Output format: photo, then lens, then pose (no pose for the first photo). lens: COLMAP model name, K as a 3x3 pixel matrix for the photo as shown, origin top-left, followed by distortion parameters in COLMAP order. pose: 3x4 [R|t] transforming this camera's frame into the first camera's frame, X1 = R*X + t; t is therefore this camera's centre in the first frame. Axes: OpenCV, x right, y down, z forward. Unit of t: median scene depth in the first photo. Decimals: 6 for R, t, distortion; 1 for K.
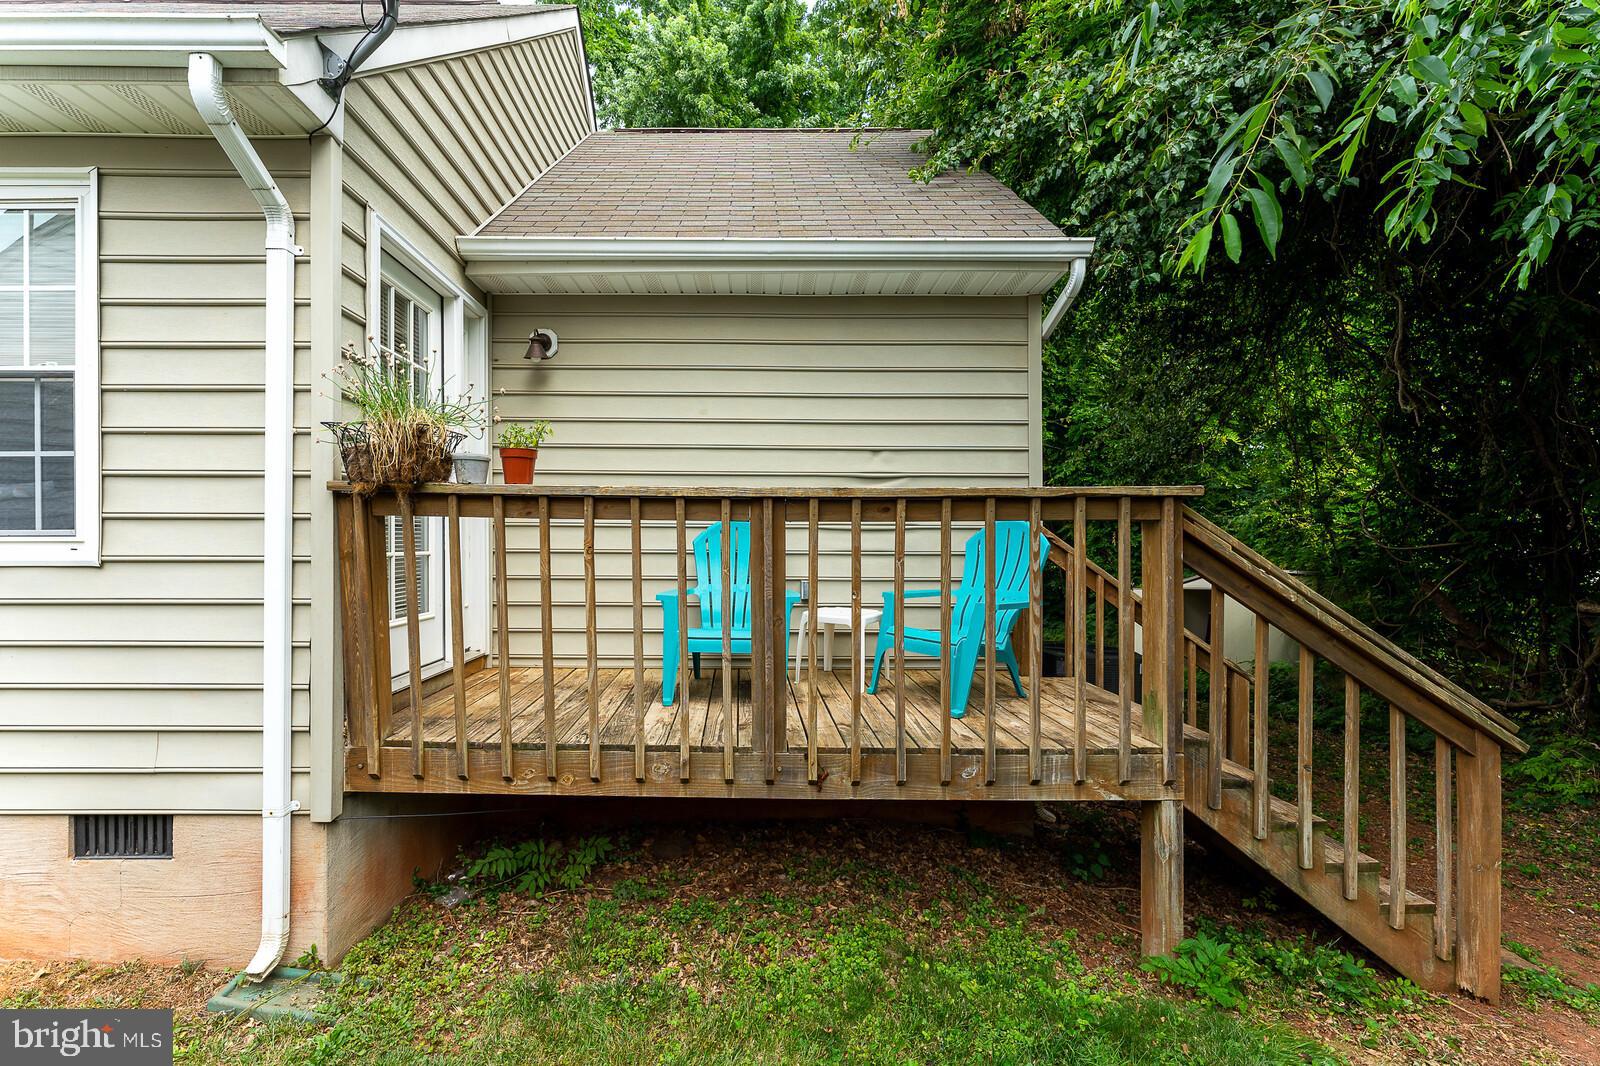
lens RADIAL K [[666.5, 0, 800.0], [0, 666.5, 533.0], [0, 0, 1]] dist [0.001453, 0.000447]
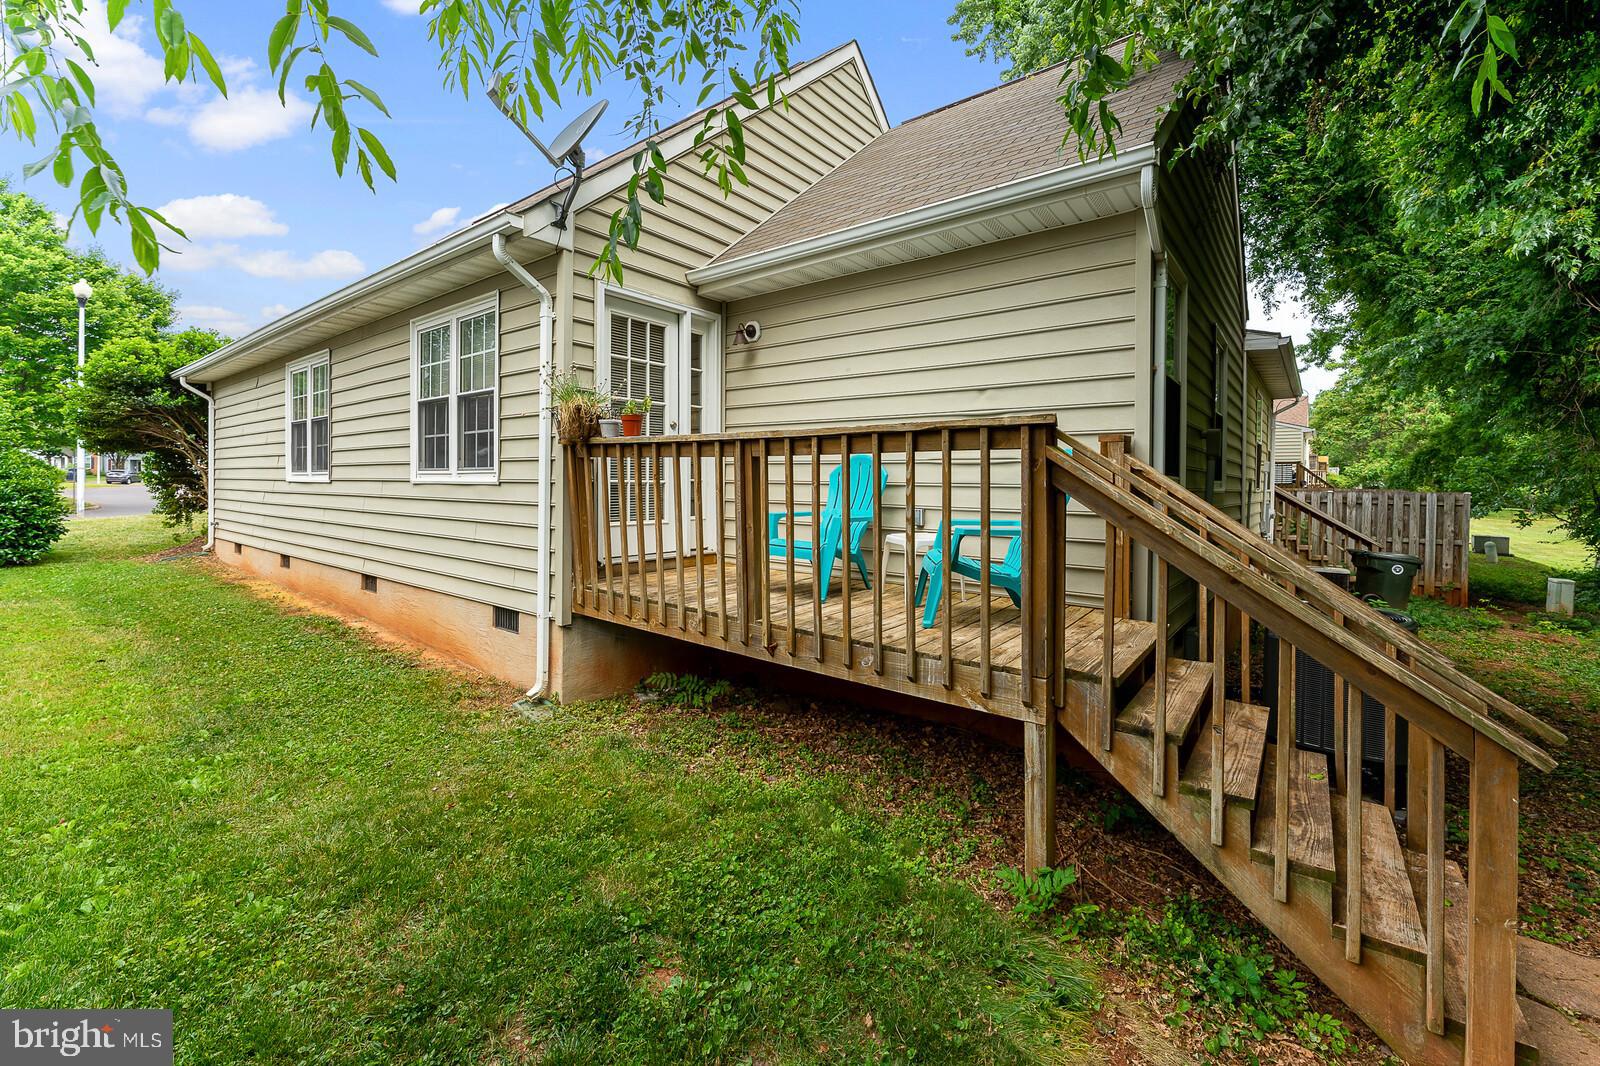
lens RADIAL K [[650.5, 0, 800.7], [0, 650.5, 478.8], [0, 0, 1]] dist [0.001233, 0.000460]
pose [[0.786923, 0.000387, -0.617051, 0.850310], [0.002330, 0.999991, 0.003600, 0.023785], [0.617046, -0.004271, 0.786915, 0.004657]]
